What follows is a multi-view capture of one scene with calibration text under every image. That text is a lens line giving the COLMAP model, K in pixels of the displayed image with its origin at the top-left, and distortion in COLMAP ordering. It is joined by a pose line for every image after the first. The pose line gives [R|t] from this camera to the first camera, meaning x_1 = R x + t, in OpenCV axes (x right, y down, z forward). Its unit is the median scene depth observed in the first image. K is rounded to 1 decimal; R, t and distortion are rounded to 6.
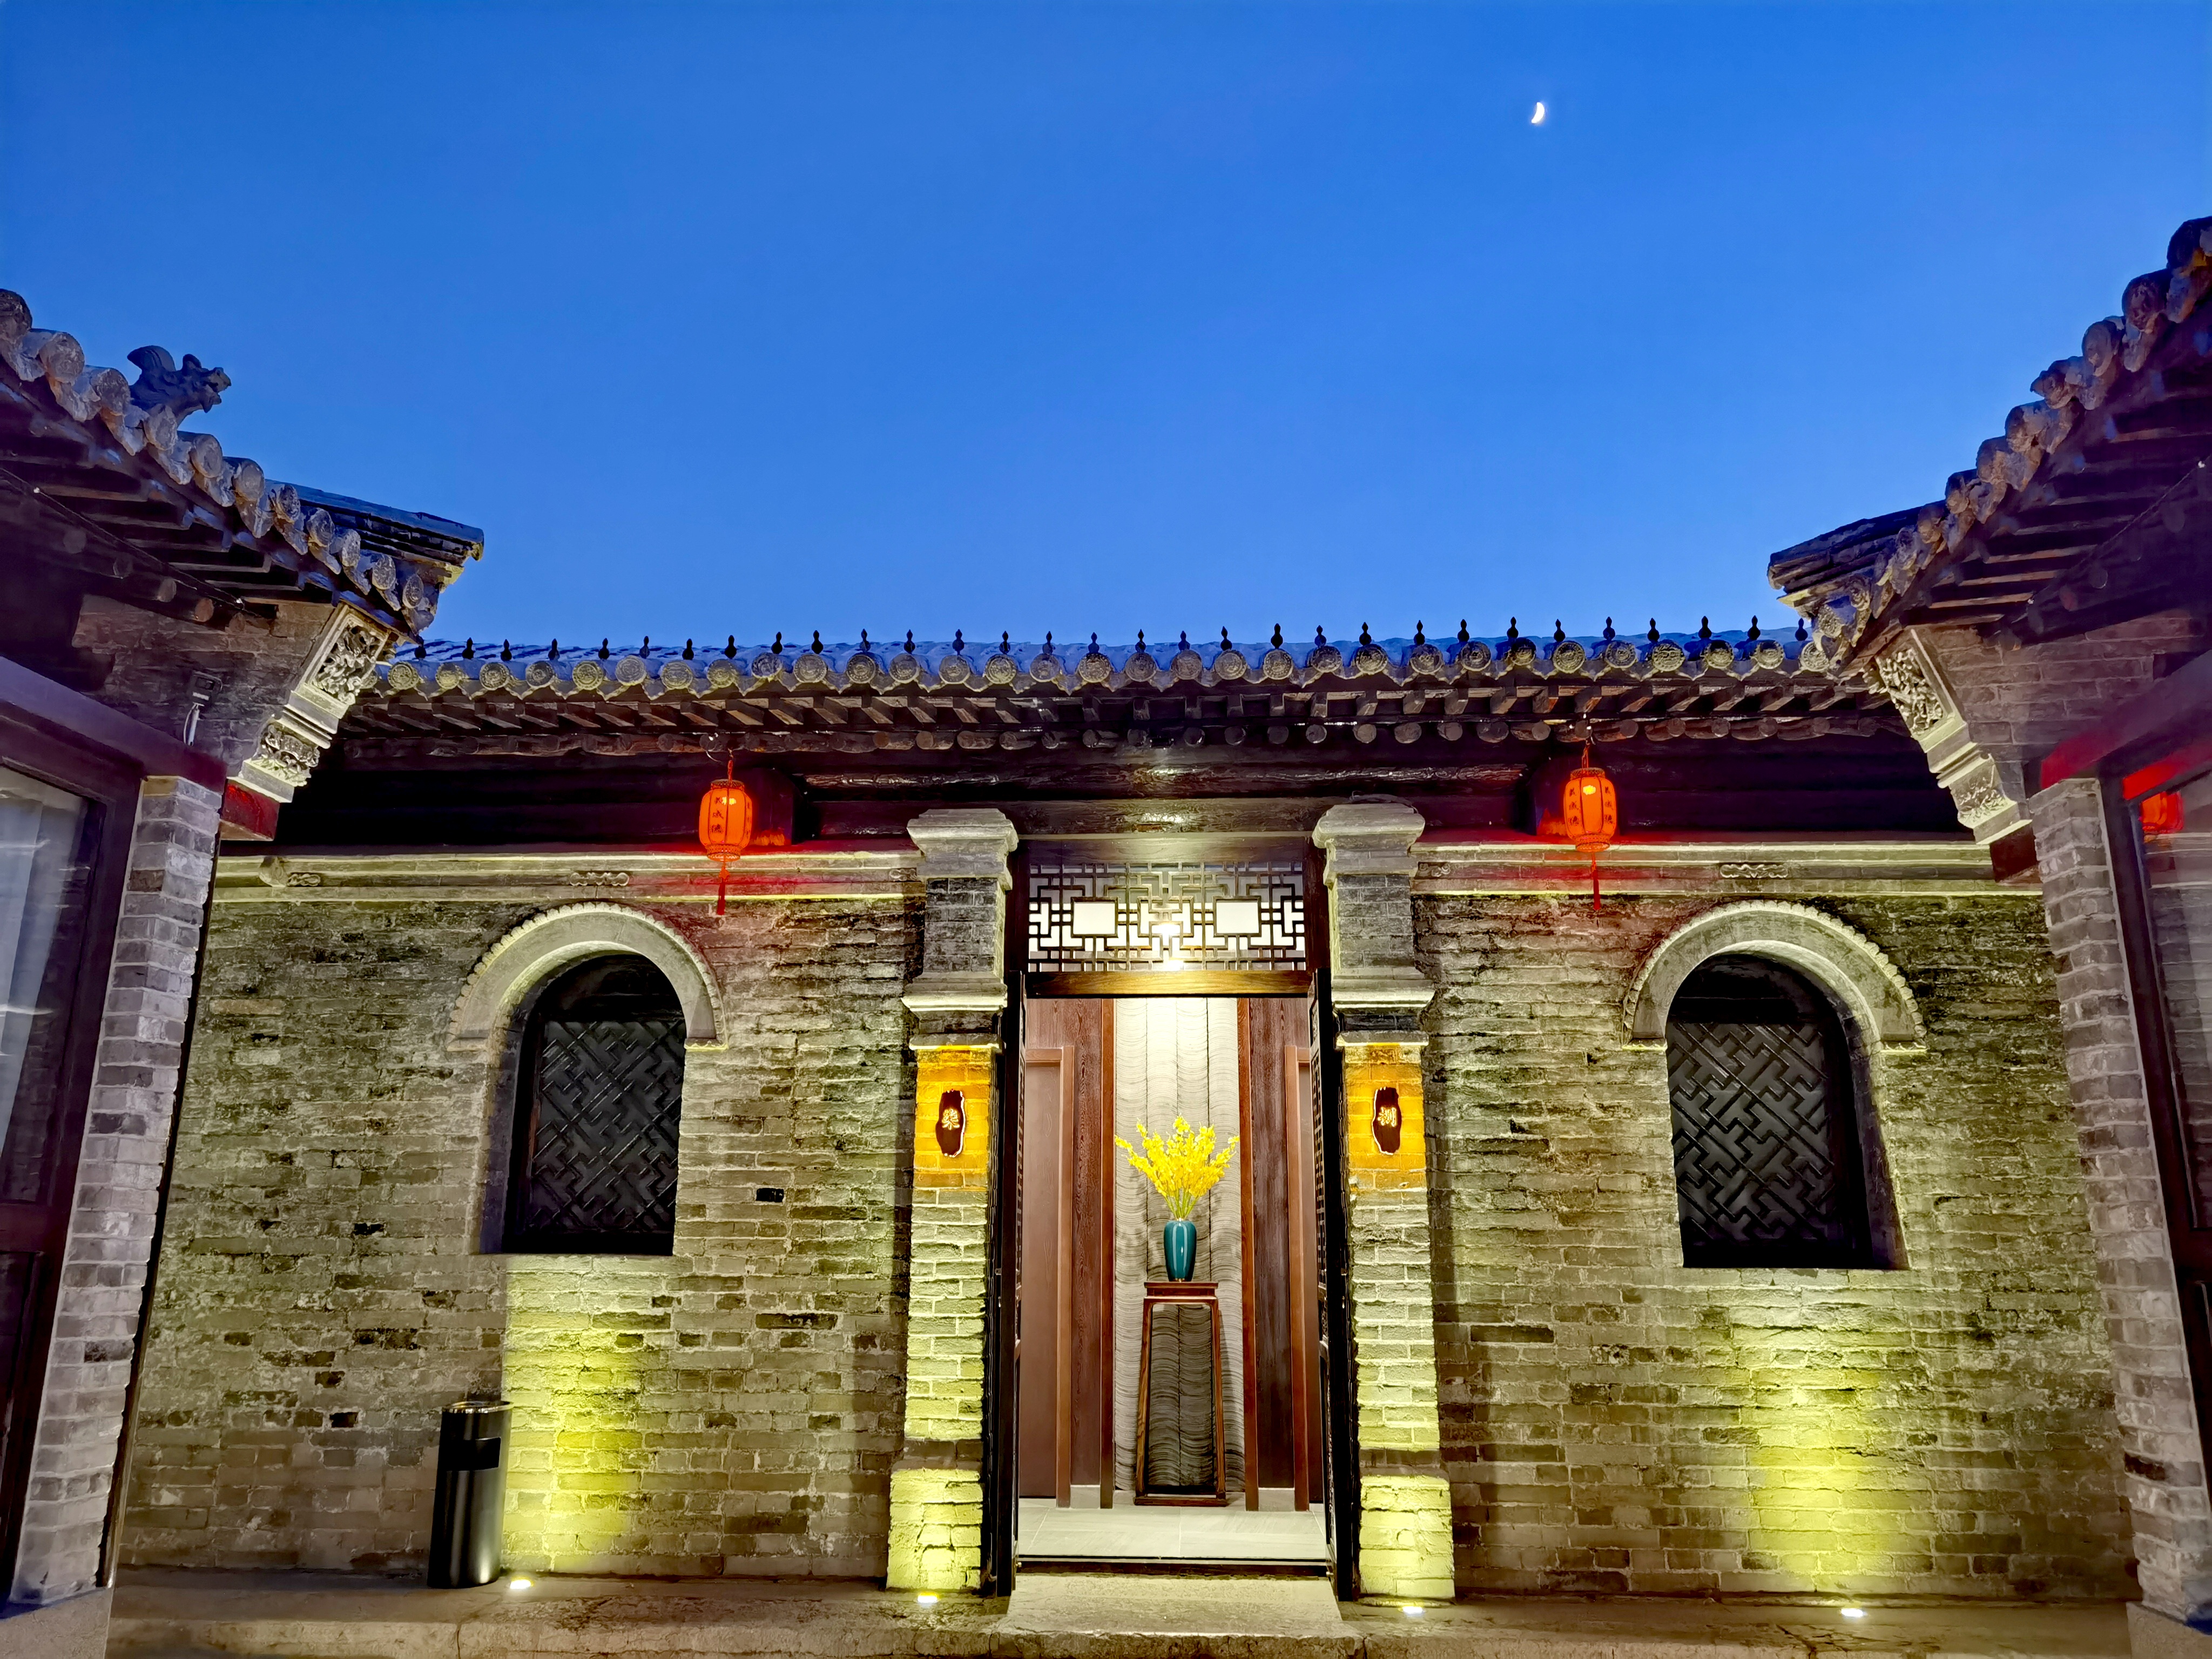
lens RADIAL K [[1619.1, 0, 1102.2], [0, 1619.1, 840.4], [0, 0, 1]] dist [0.028807, -0.009838]
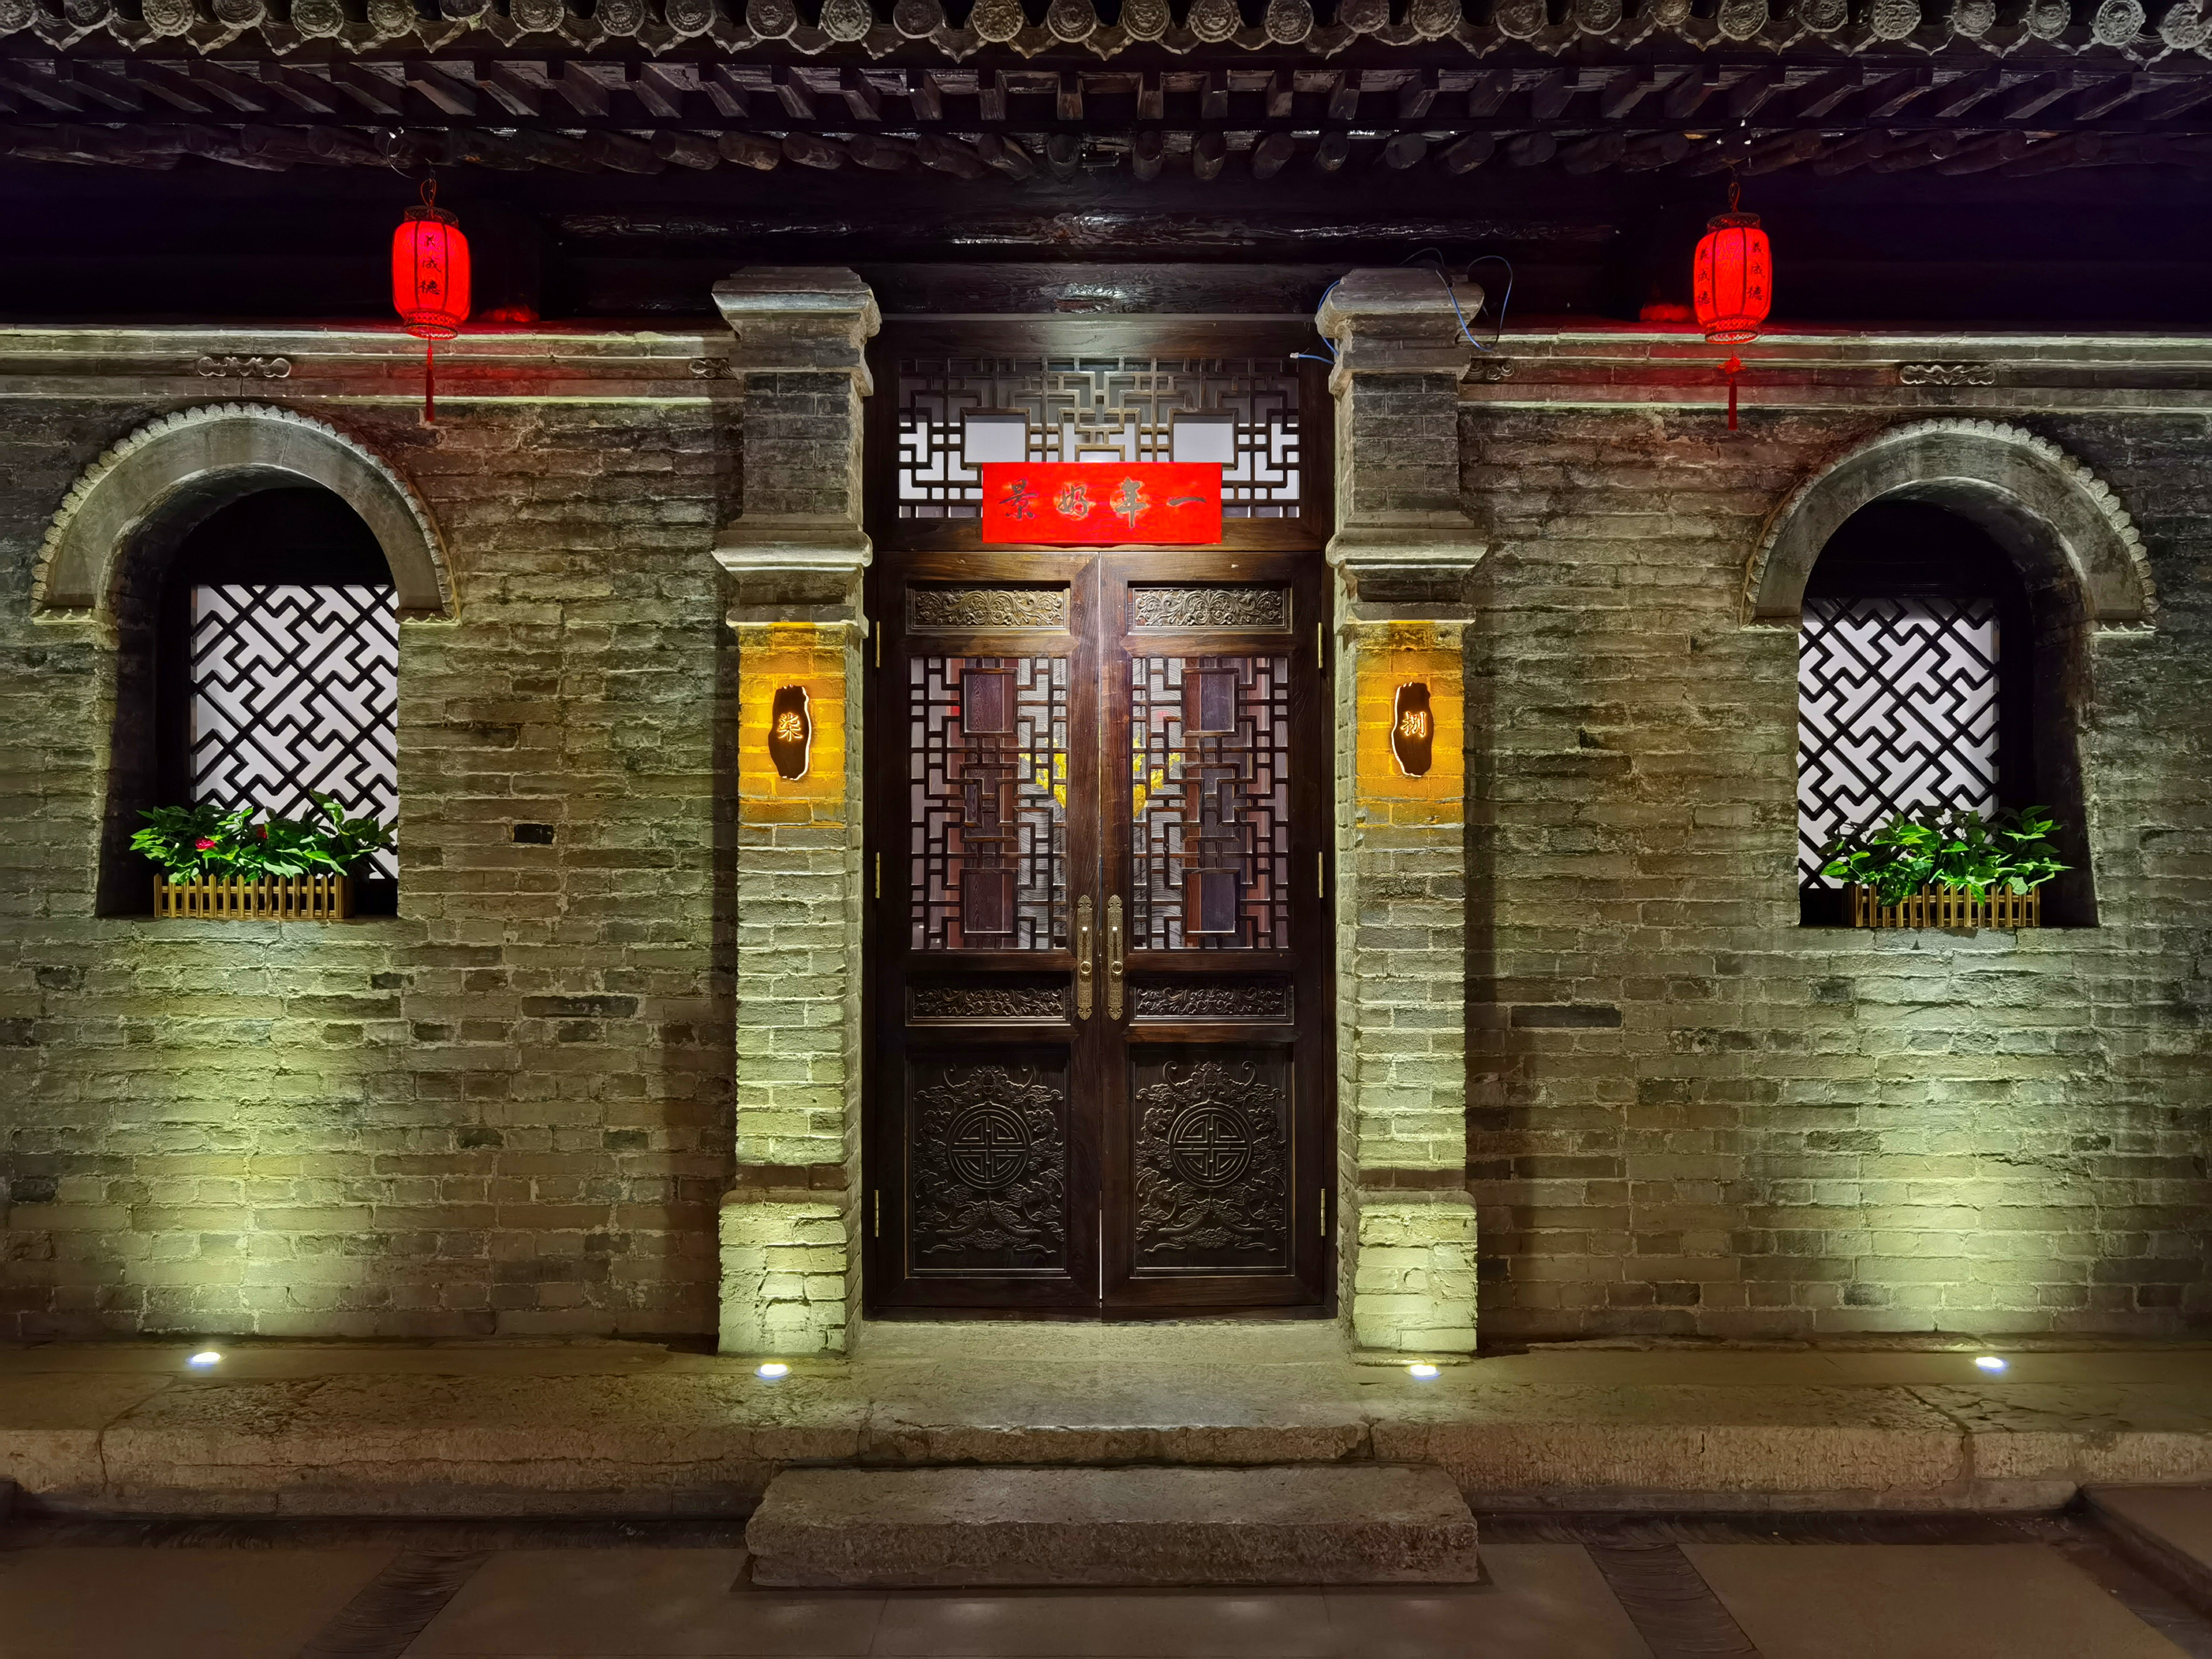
lens RADIAL K [[1782.0, 0, 1093.1], [0, 1782.0, 835.0], [0, 0, 1]] dist [0.010167, 0.013162]
pose [[0.998250, -0.002254, 0.059099, -0.009177], [-0.011623, 0.972312, 0.233396, 0.037029], [-0.057989, -0.233674, 0.970584, 0.242449]]
